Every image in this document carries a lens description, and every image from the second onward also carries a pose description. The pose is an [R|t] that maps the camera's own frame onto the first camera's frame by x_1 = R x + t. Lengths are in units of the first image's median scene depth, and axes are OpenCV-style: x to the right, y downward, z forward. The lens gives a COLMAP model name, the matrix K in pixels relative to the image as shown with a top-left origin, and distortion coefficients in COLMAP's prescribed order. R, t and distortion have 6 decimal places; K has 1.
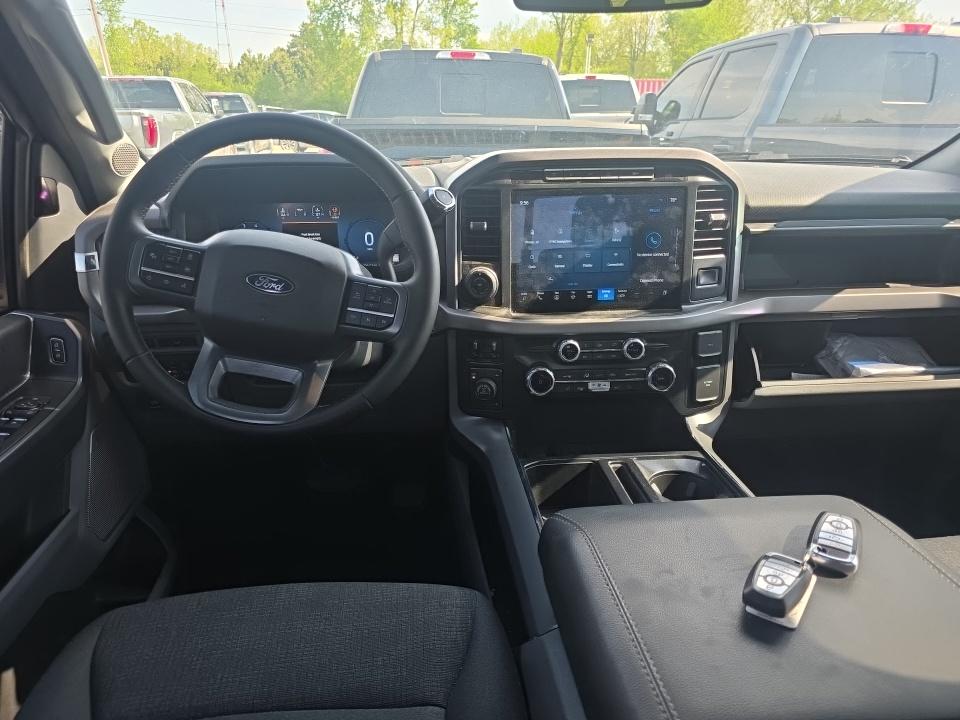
lens RADIAL K [[657.8, 0, 463.9], [0, 657.8, 361.8], [0, 0, 1]] dist [0.038358, -0.027976]
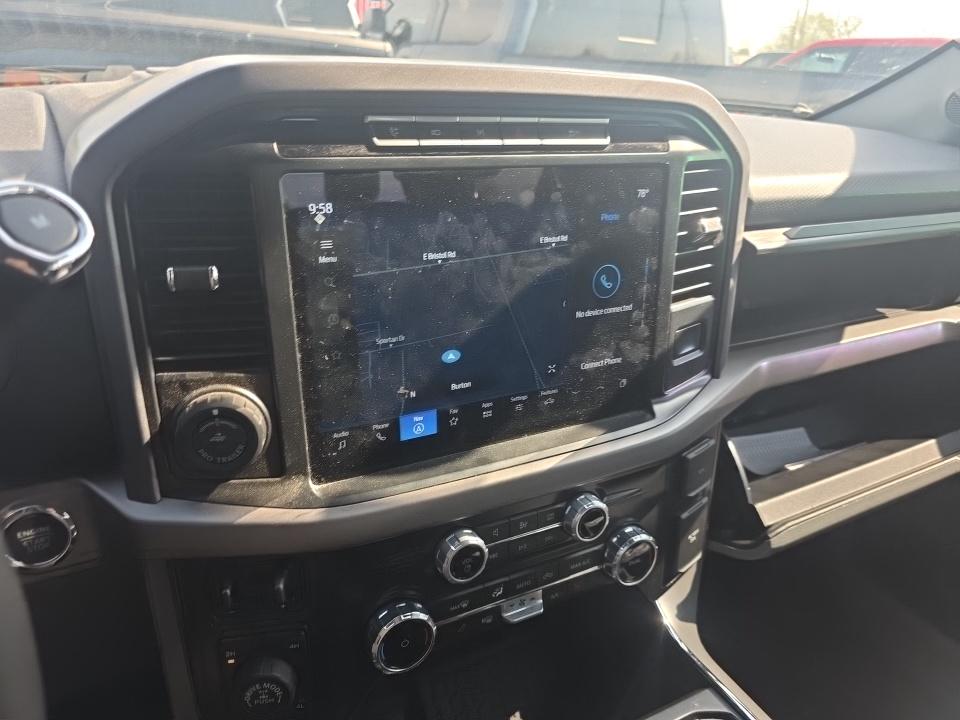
lens RADIAL K [[660.0, 0, 481.7], [0, 660.0, 368.3], [0, 0, 1]] dist [0.043097, -0.043508]
pose [[0.910183, -0.123116, 0.395487, 0.015701], [0.080247, 0.989128, 0.123235, -0.186054], [-0.406359, -0.080430, 0.910167, 0.602736]]
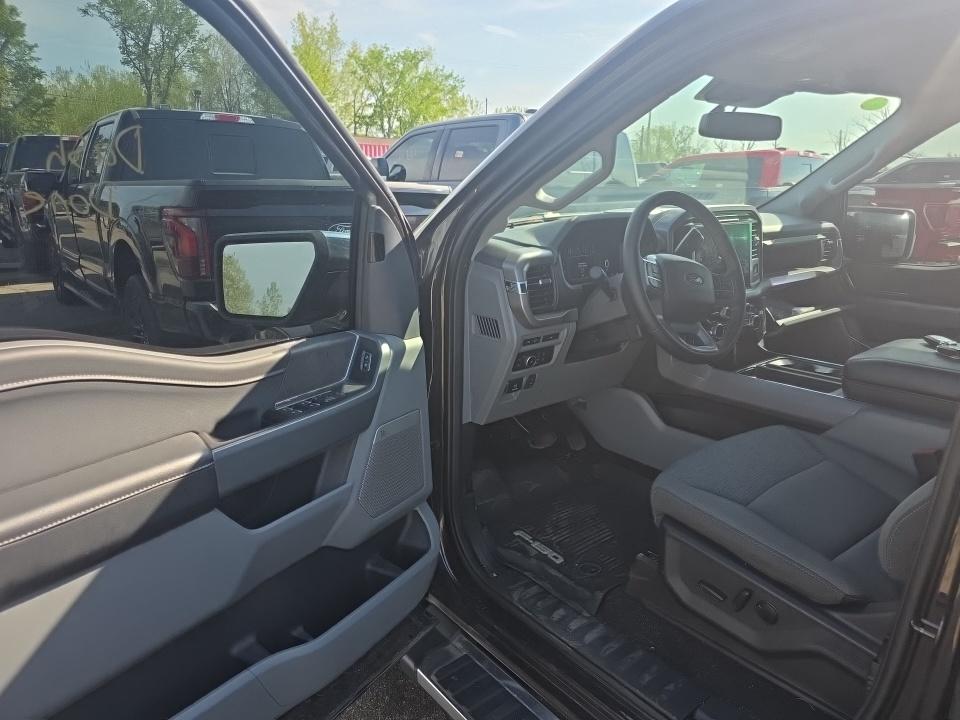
lens RADIAL K [[660.0, 0, 481.7], [0, 660.0, 368.3], [0, 0, 1]] dist [0.043097, -0.043508]
pose [[0.826366, -0.153364, 0.541848, -1.390903], [0.189333, 0.981853, -0.010848, 0.023060], [-0.530352, 0.111554, 0.840406, -0.171076]]
